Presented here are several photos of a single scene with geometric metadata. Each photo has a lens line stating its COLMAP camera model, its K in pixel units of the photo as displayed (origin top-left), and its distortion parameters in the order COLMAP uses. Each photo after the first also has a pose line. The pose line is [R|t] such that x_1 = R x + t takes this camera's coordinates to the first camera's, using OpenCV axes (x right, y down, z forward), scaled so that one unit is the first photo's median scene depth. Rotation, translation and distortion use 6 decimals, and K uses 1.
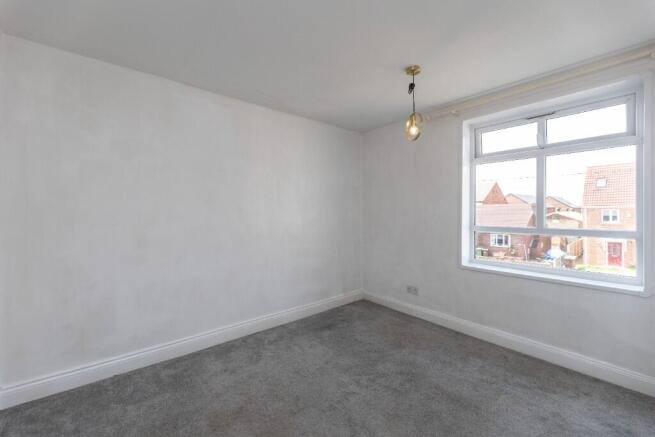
lens RADIAL K [[264.4, 0, 326.2], [0, 264.4, 213.5], [0, 0, 1]] dist [-0.000863, -0.000201]
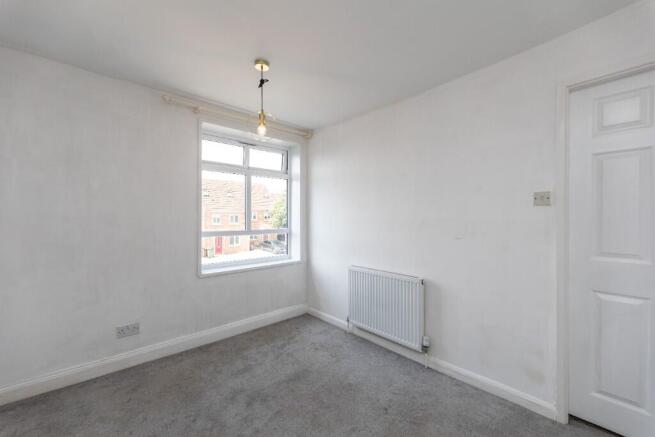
lens RADIAL K [[264.4, 0, 326.2], [0, 264.4, 213.5], [0, 0, 1]] dist [-0.000863, -0.000201]
pose [[-0.033550, 0.014377, 0.999334, -0.523719], [0.008389, 0.999865, -0.014103, -0.003157], [-0.999402, 0.007911, -0.033666, 0.679852]]
